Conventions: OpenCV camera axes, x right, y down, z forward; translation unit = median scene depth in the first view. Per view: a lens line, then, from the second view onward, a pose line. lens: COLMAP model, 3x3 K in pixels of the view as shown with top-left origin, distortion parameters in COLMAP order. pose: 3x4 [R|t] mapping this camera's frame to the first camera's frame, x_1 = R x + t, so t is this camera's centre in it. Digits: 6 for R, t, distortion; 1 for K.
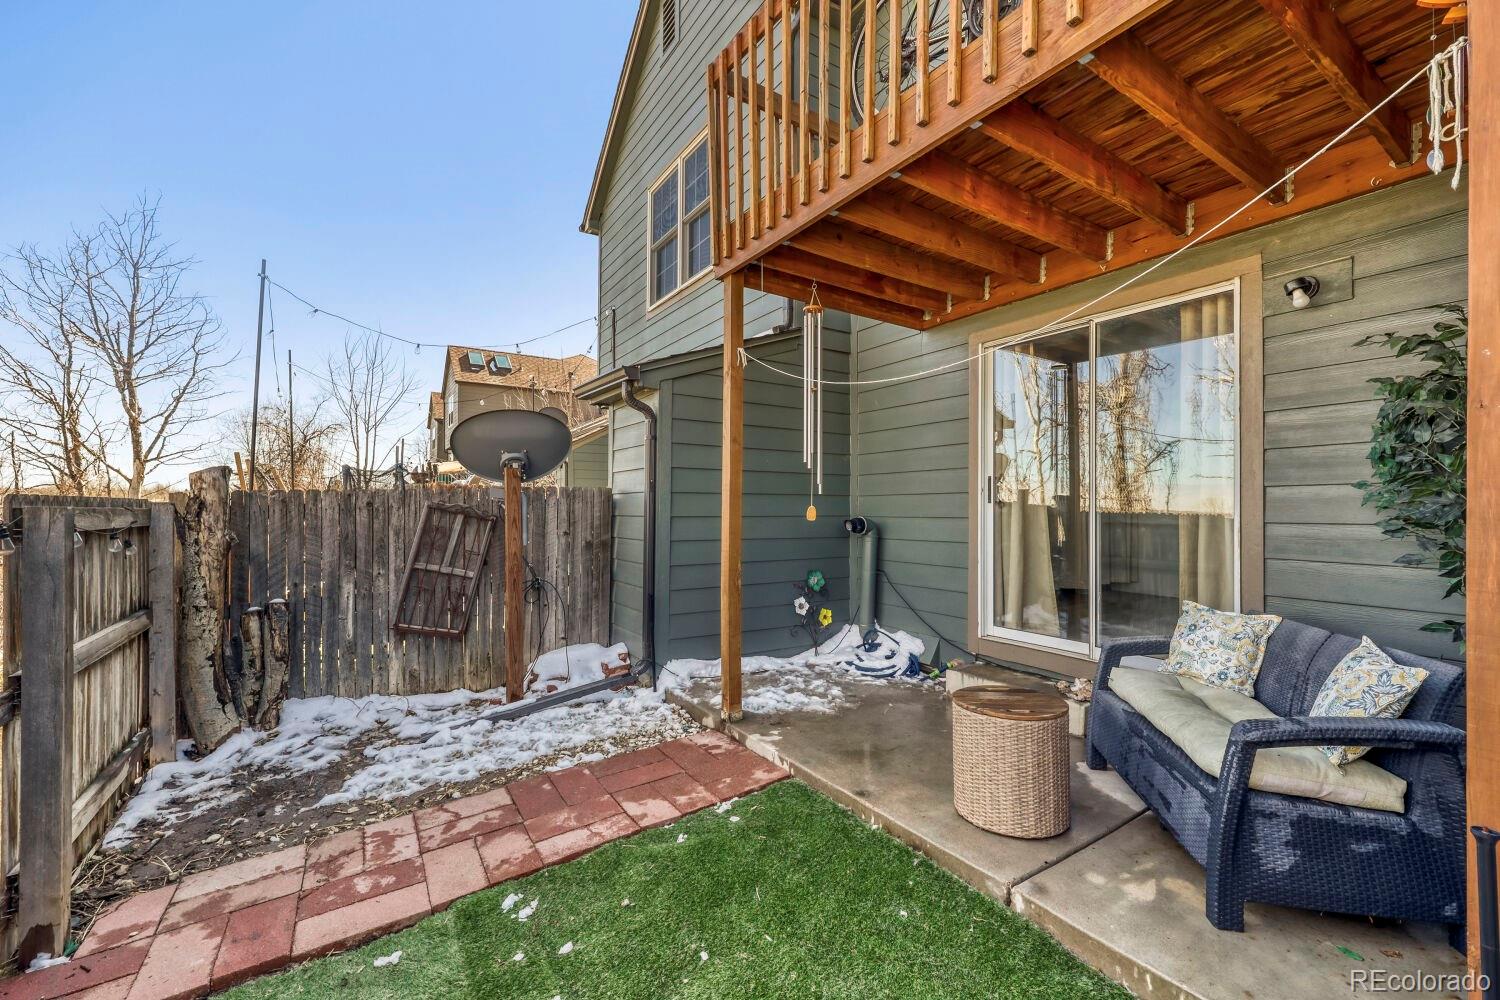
lens RADIAL K [[626.0, 0, 744.5], [0, 626.0, 496.8], [0, 0, 1]] dist [0.002089, -0.000733]
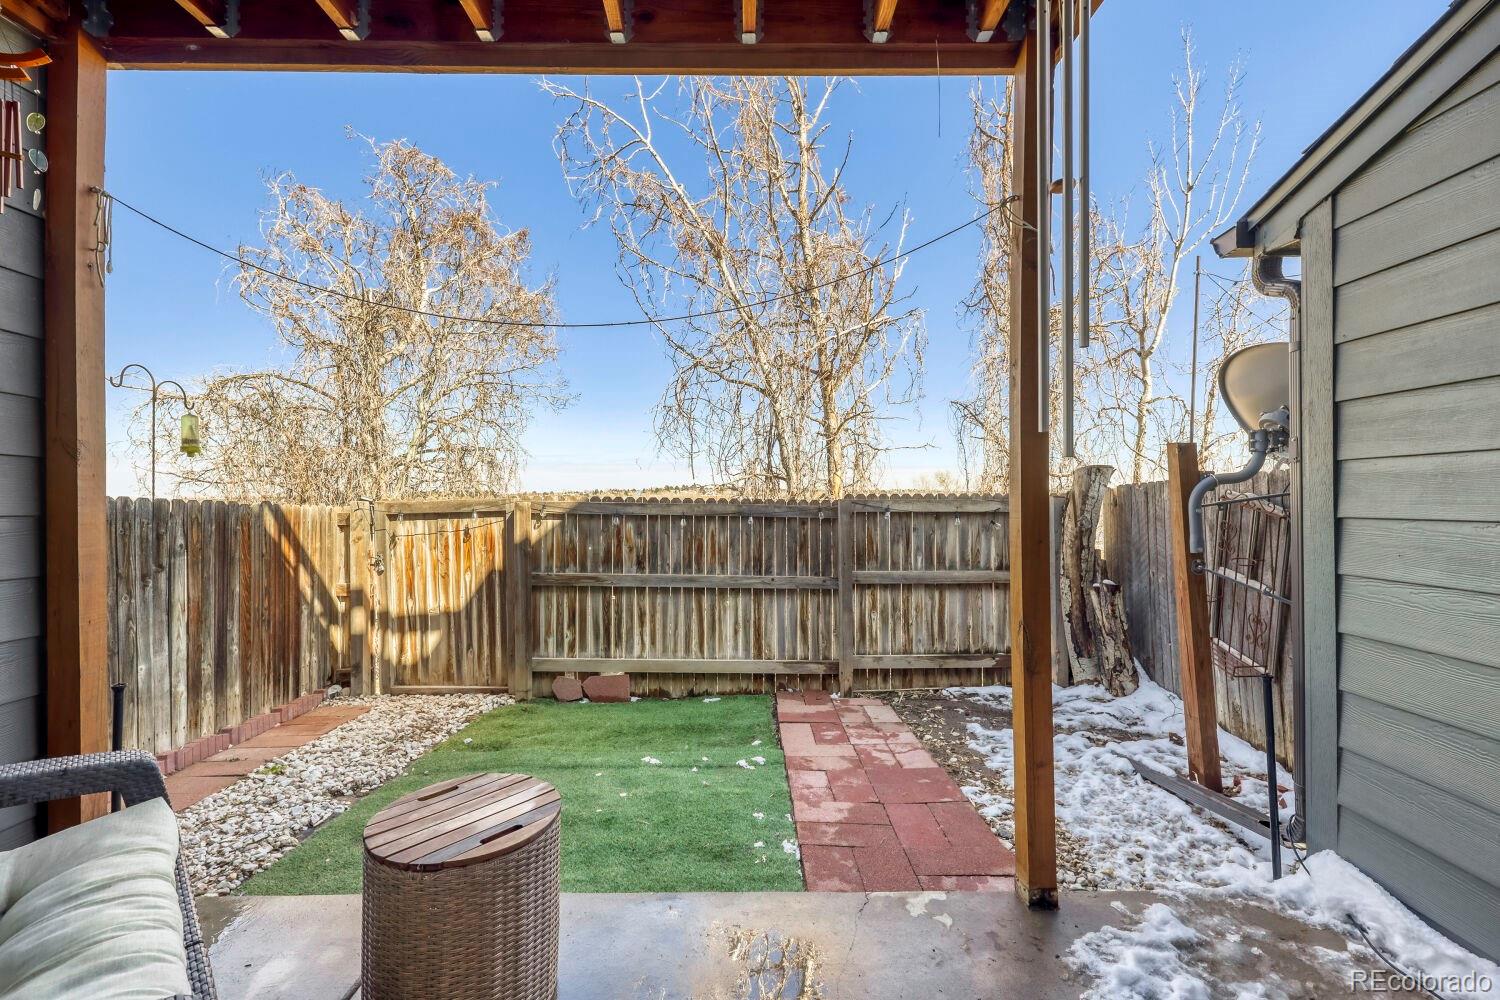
lens RADIAL K [[626.0, 0, 766.1], [0, 626.0, 493.7], [0, 0, 1]] dist [0.002089, -0.000733]
pose [[-0.513521, -0.009831, -0.858021, 0.566142], [0.015709, 0.999659, -0.020856, 0.022762], [0.857933, -0.024189, -0.513191, 1.110974]]
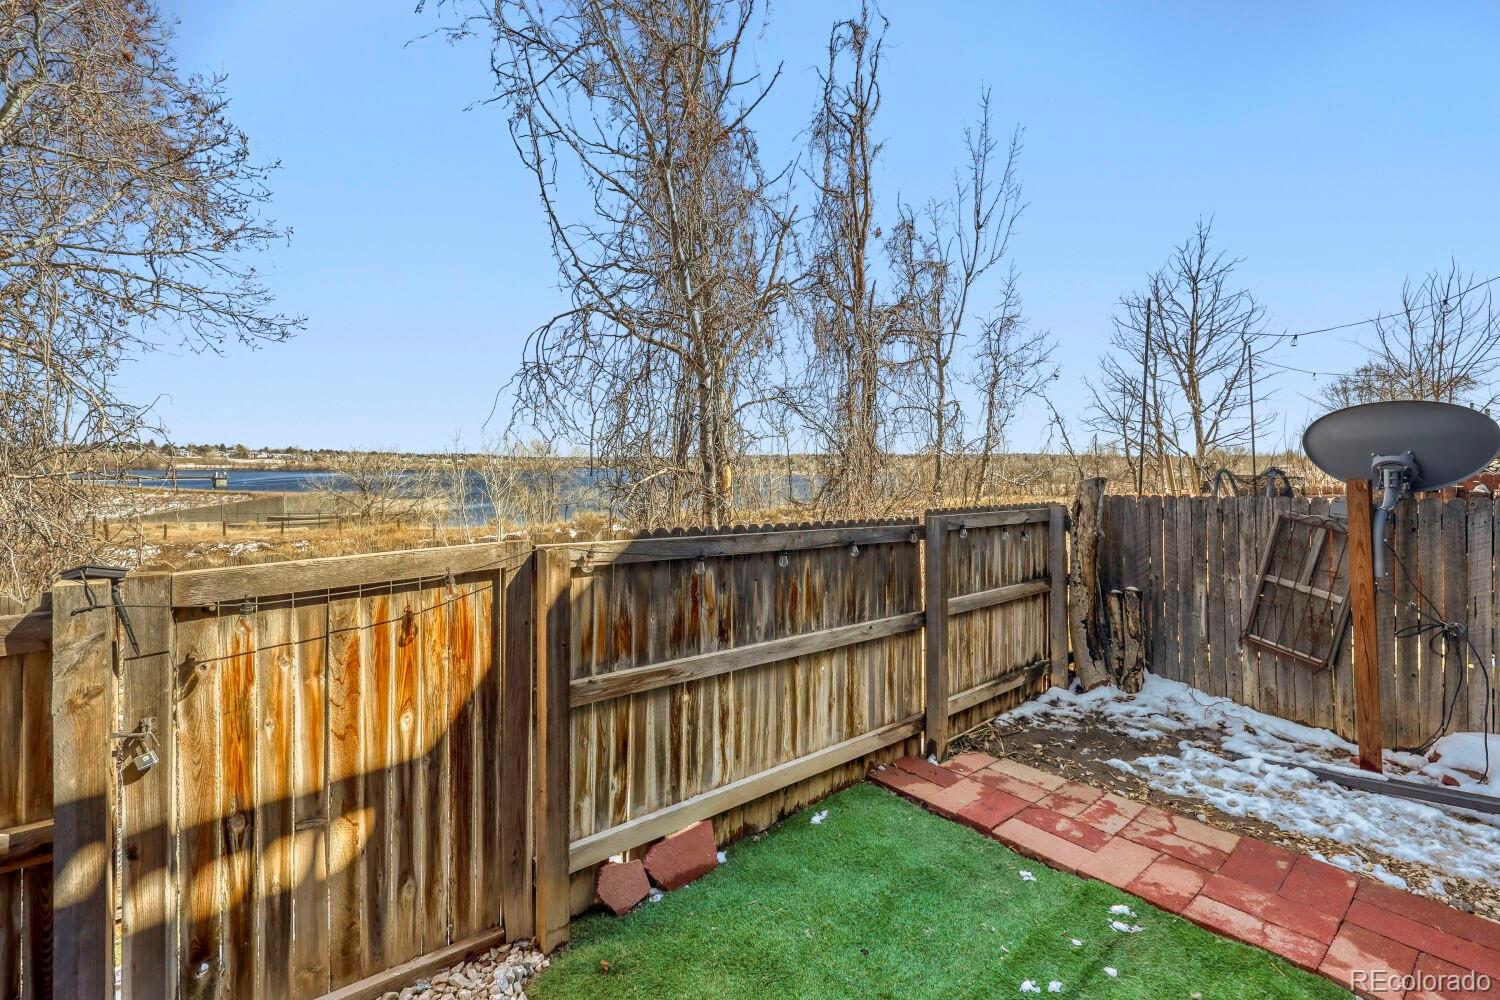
lens RADIAL K [[626.0, 0, 771.4], [0, 626.0, 456.2], [0, 0, 1]] dist [0.002089, -0.000733]
pose [[0.126013, -0.018023, -0.991865, 0.396726], [0.009050, 0.999814, -0.017018, -0.079945], [0.991987, -0.006832, 0.126153, 0.163669]]
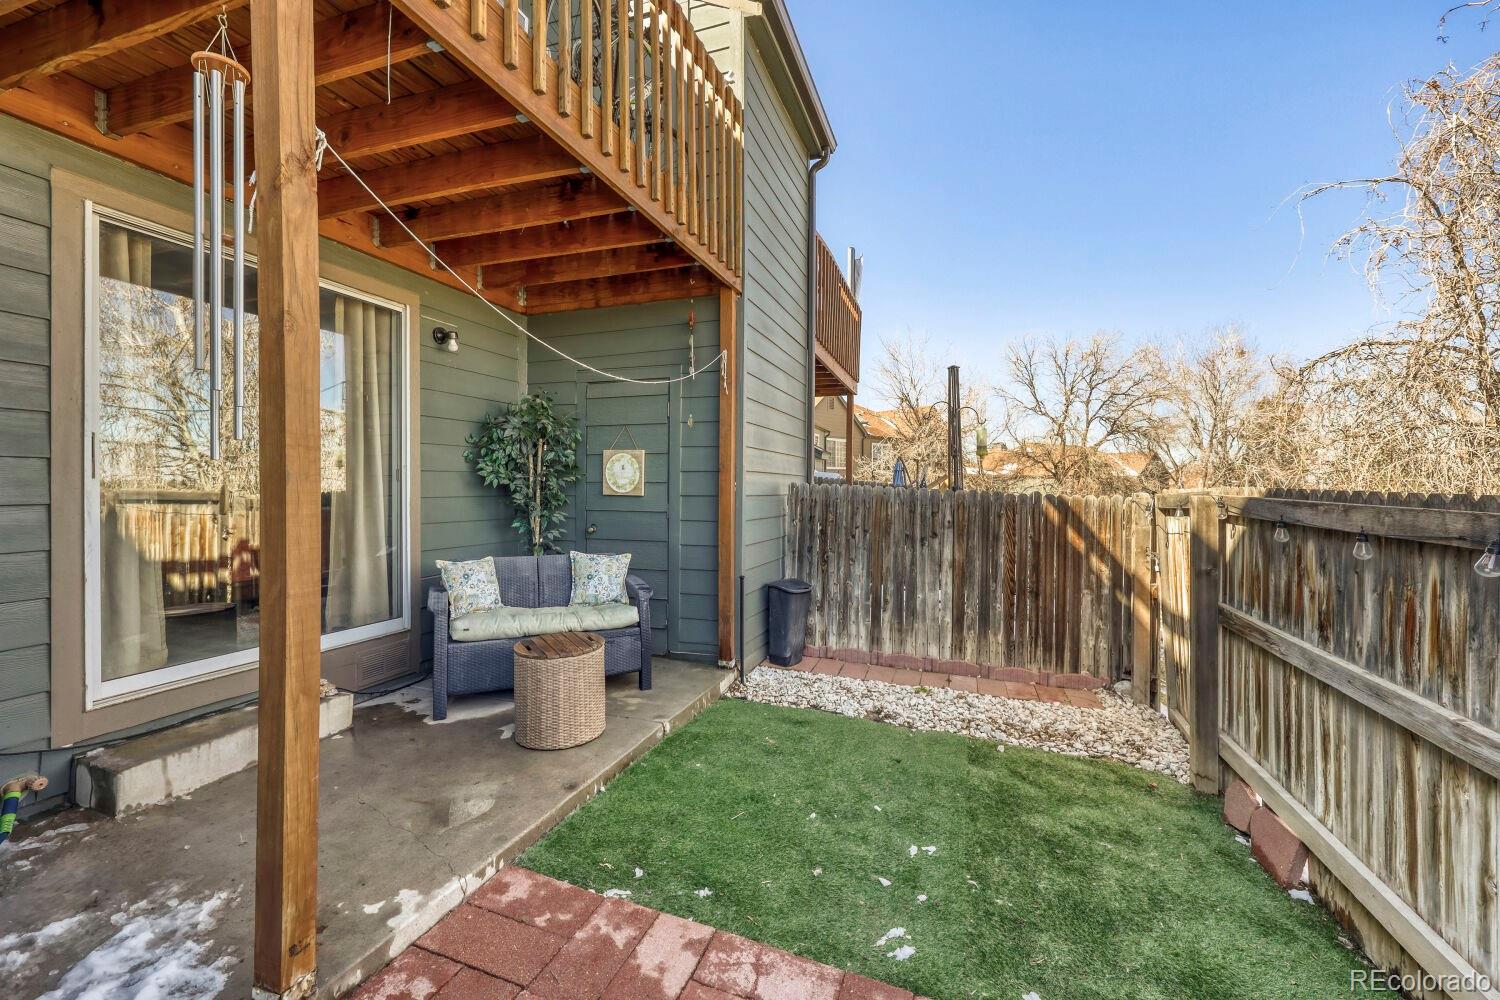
lens RADIAL K [[626.0, 0, 763.5], [0, 626.0, 494.4], [0, 0, 1]] dist [0.002089, -0.000733]
pose [[-0.637029, -0.016330, 0.770667, -0.556679], [-0.019760, 0.999793, 0.004852, 0.009674], [-0.770587, -0.012137, -0.637220, 1.050258]]
